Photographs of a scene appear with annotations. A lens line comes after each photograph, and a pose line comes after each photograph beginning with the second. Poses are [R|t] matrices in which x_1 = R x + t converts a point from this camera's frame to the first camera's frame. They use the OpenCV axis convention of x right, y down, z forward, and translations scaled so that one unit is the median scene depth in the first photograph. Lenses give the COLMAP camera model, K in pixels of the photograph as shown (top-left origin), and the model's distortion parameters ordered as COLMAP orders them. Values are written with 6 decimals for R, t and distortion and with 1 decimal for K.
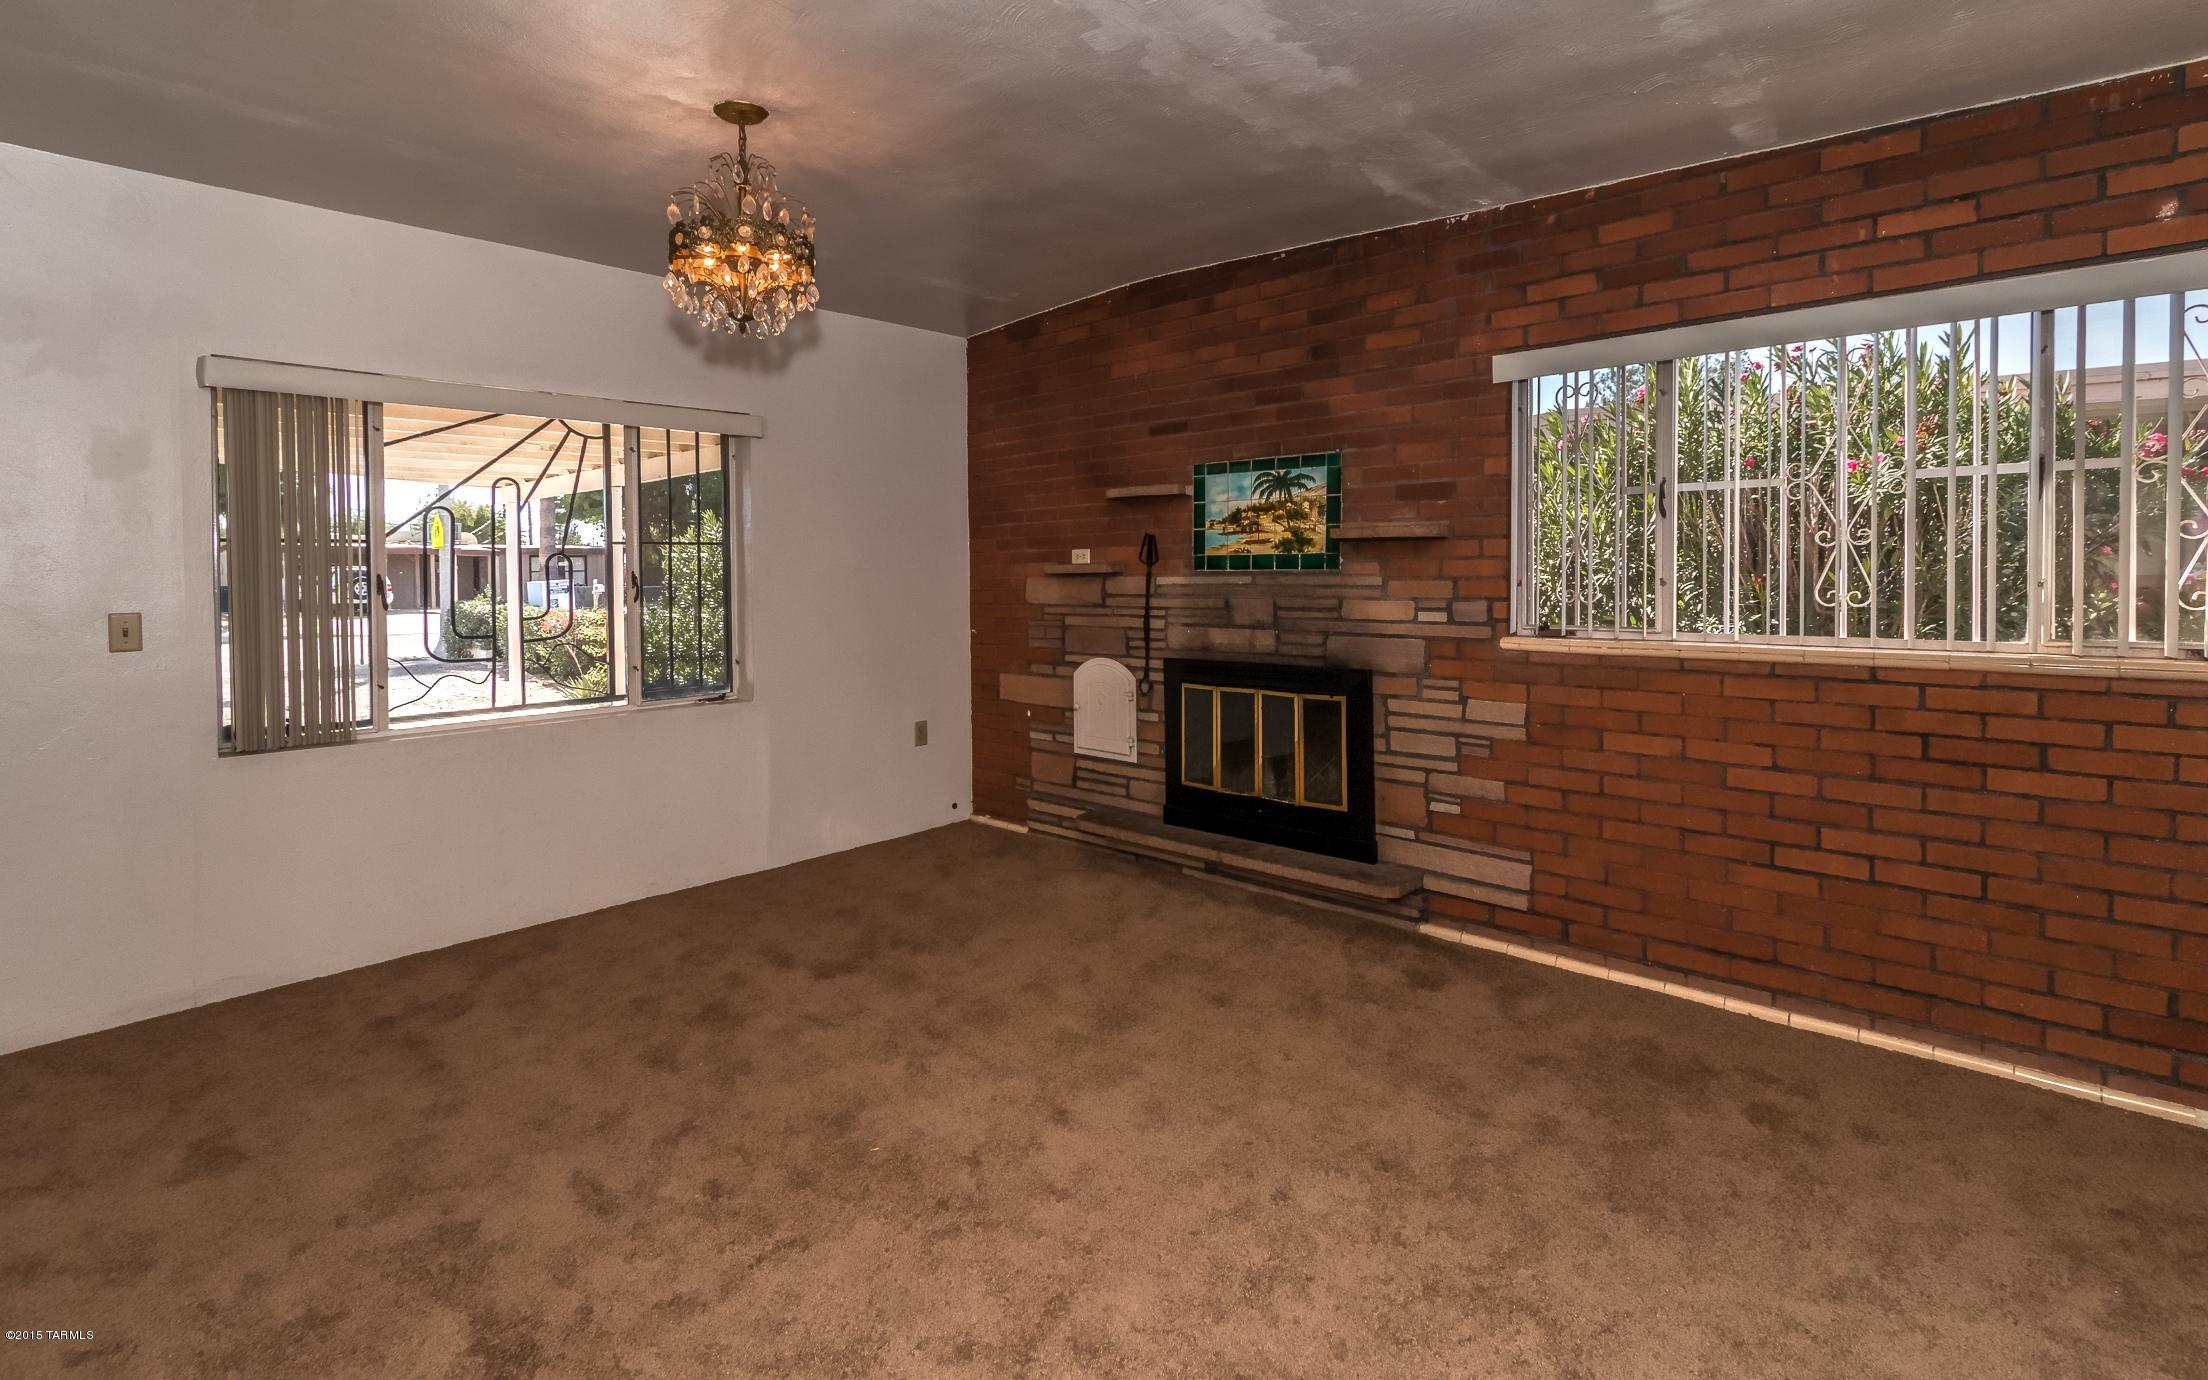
lens RADIAL K [[989.9, 0, 1100.6], [0, 989.9, 595.0], [0, 0, 1]] dist [-0.000360, -0.000070]
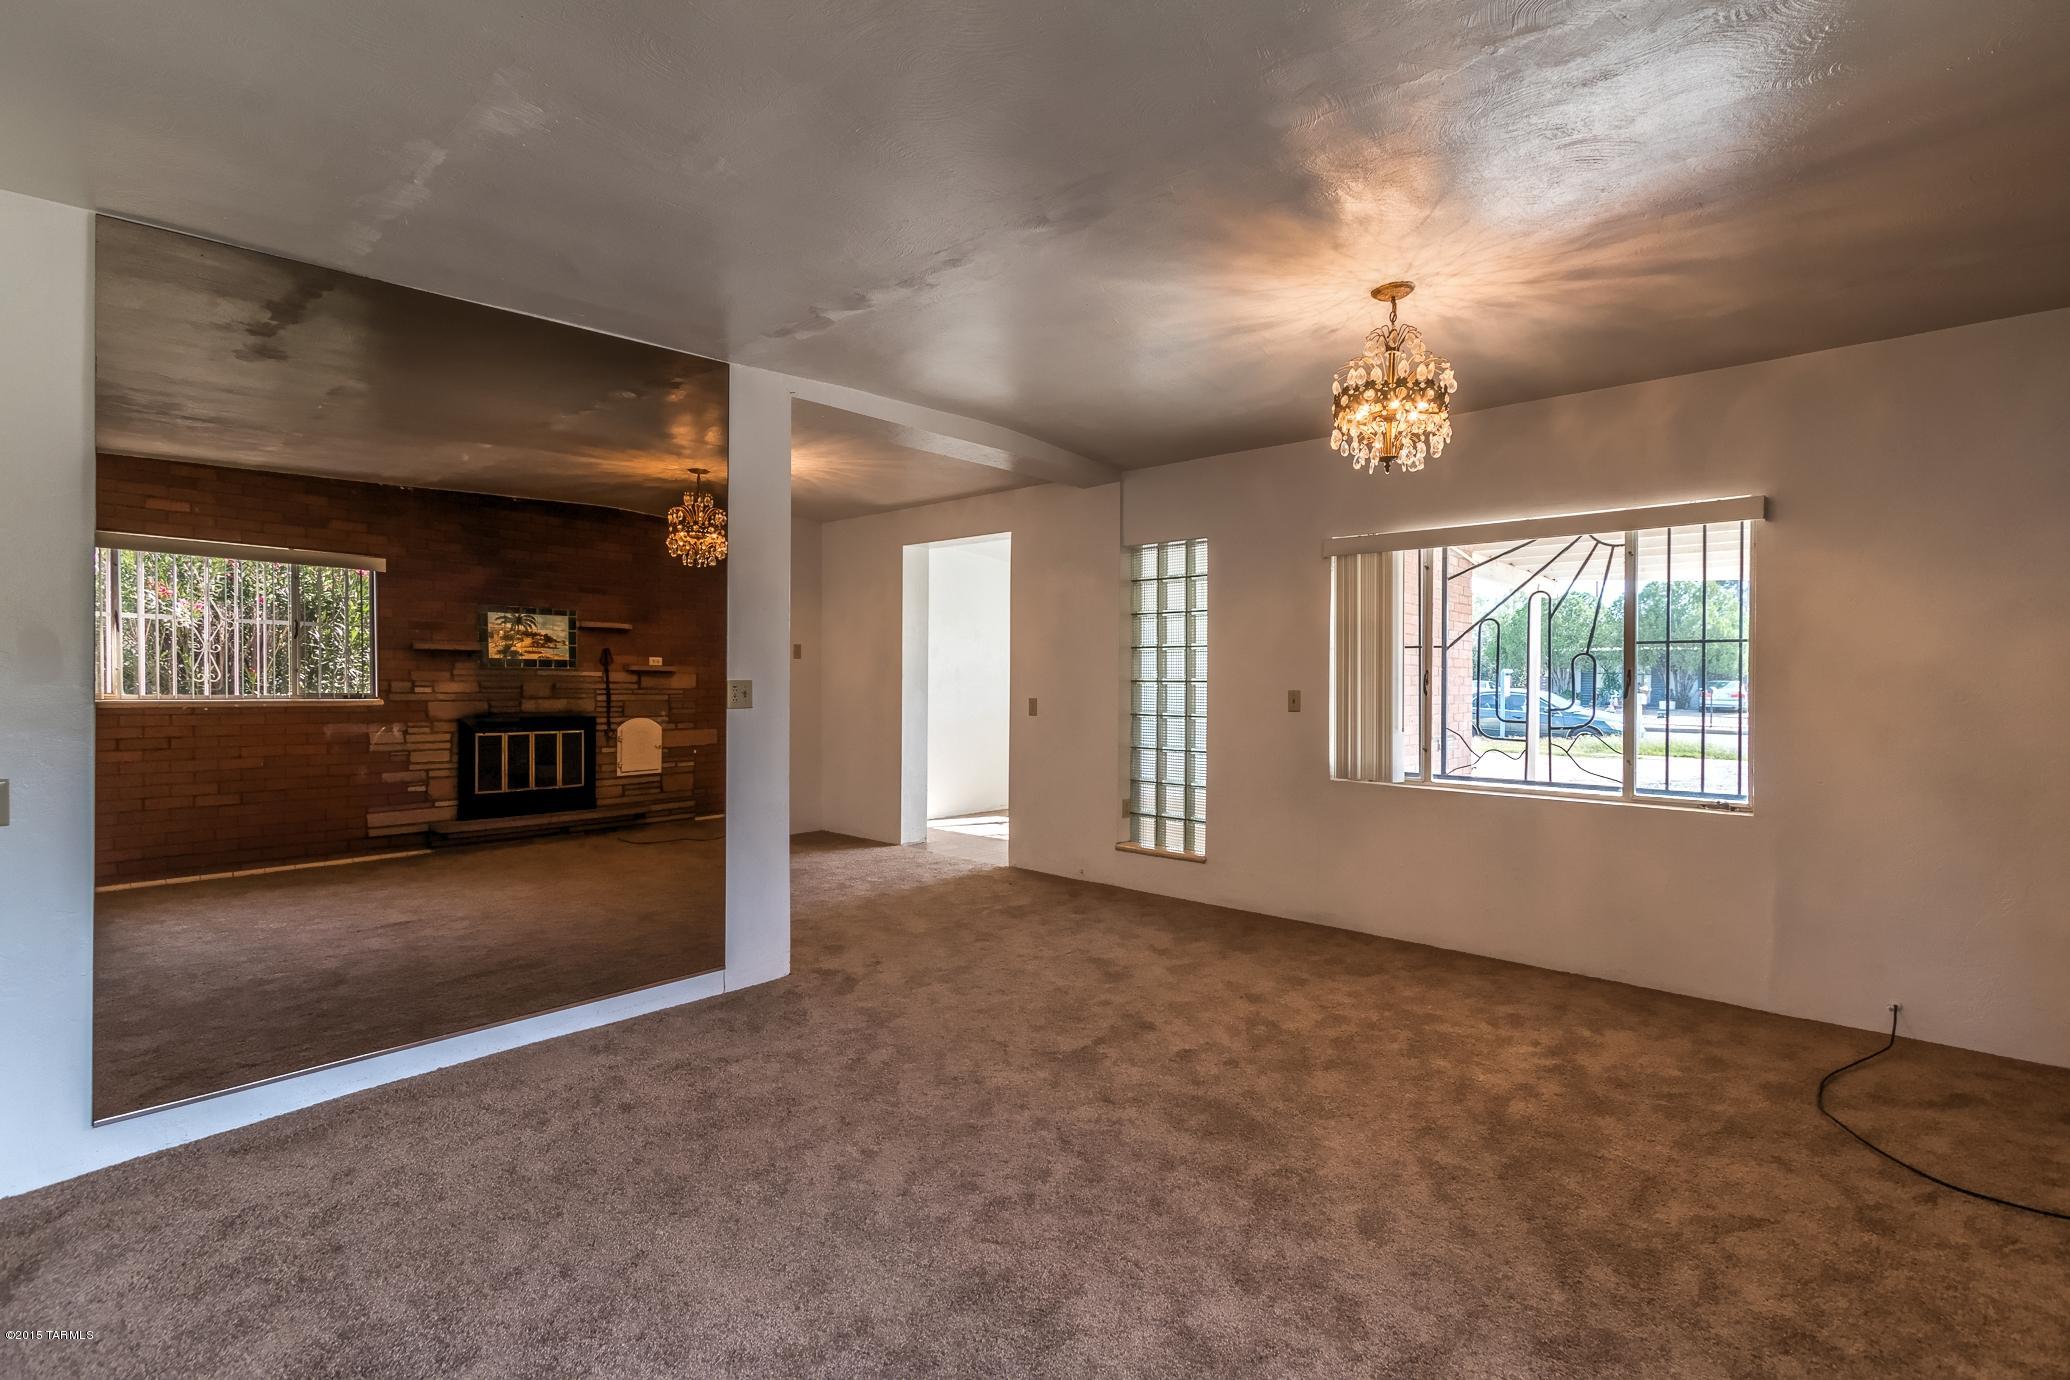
lens RADIAL K [[959.9, 0, 1031.4], [0, 959.9, 676.6], [0, 0, 1]] dist [0.001098, 0.000115]
pose [[0.022430, 0.009323, -0.999705, 0.672594], [-0.027188, 0.999592, 0.008712, -0.009674], [0.999379, 0.026985, 0.022674, 0.437241]]
